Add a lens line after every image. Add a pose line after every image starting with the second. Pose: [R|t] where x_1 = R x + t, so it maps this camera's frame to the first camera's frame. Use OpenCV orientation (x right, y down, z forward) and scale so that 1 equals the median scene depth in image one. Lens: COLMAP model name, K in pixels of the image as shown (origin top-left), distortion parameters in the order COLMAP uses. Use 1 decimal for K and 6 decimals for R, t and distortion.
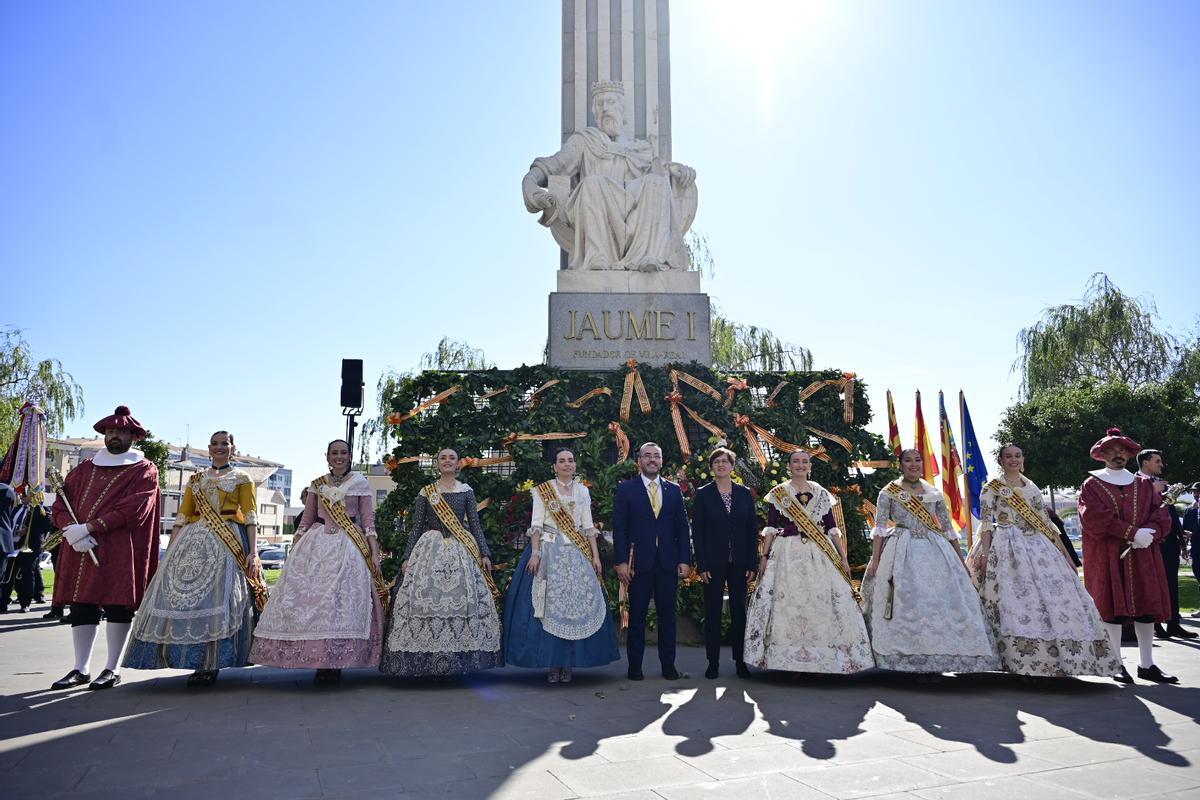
lens RADIAL K [[1065.2, 0, 593.5], [0, 1065.2, 385.1], [0, 0, 1]] dist [-0.010691, -0.006029]
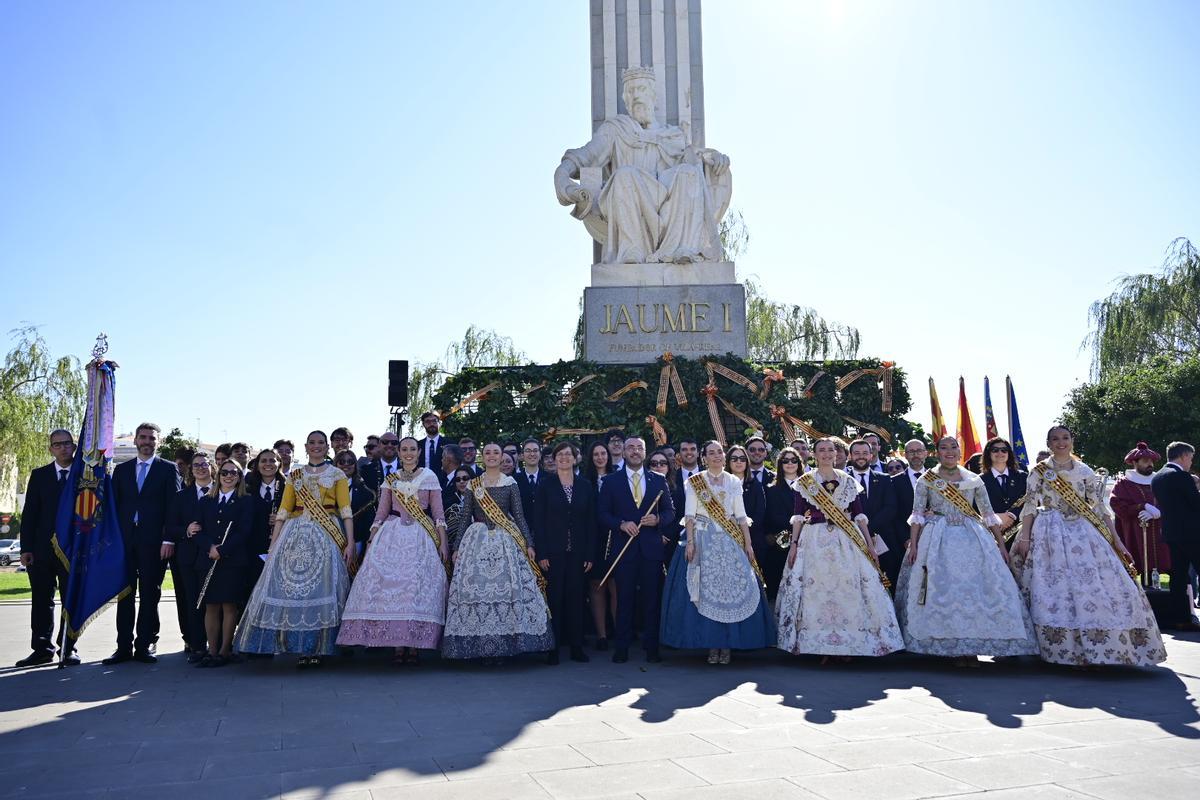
lens RADIAL K [[933.8, 0, 594.7], [0, 933.8, 400.0], [0, 0, 1]] dist [0.039720, -0.058321]
pose [[0.998923, -0.016959, -0.043194, 0.004766], [0.017340, 0.999814, 0.008454, 0.012247], [0.043043, -0.009194, 0.999031, 0.115458]]
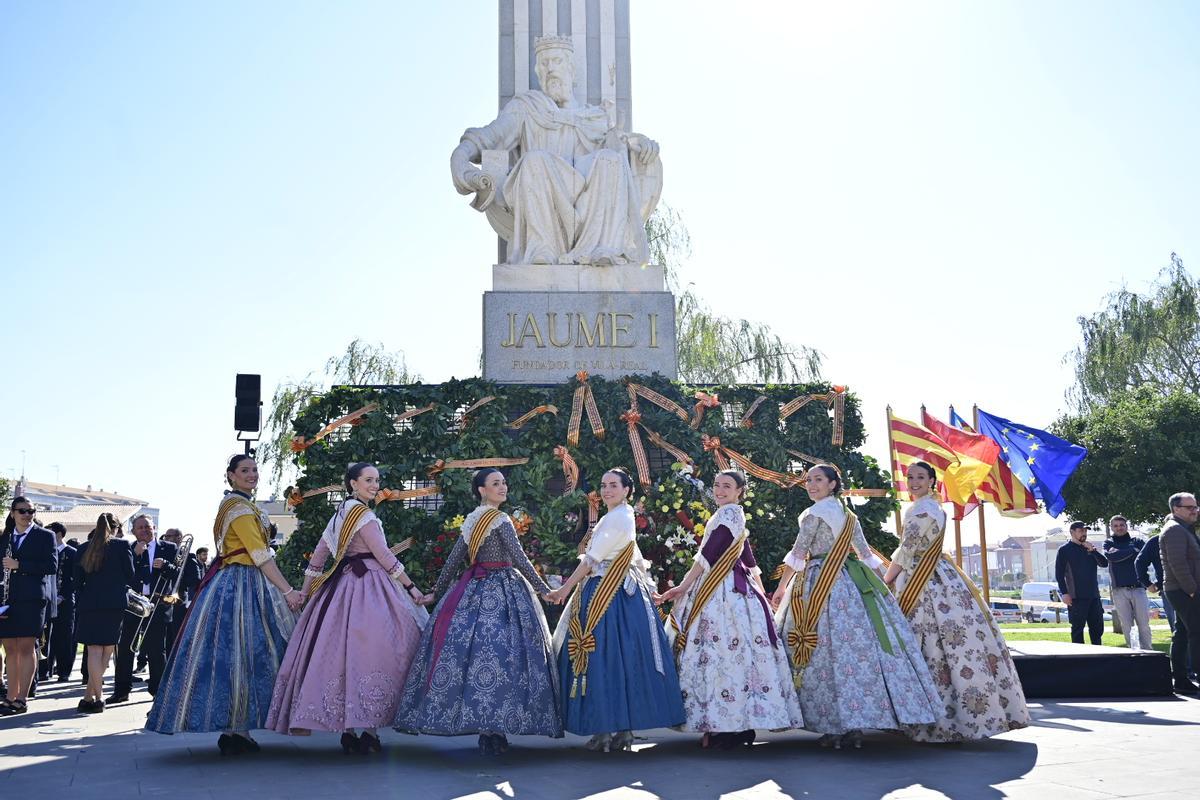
lens RADIAL K [[1155.9, 0, 565.7], [0, 1155.9, 391.8], [0, 0, 1]] dist [-0.003288, -0.007512]
pose [[0.999285, -0.005589, 0.037387, -0.011186], [0.006134, 0.999876, -0.014475, 0.005356], [-0.037302, 0.014694, 0.999196, 0.090082]]
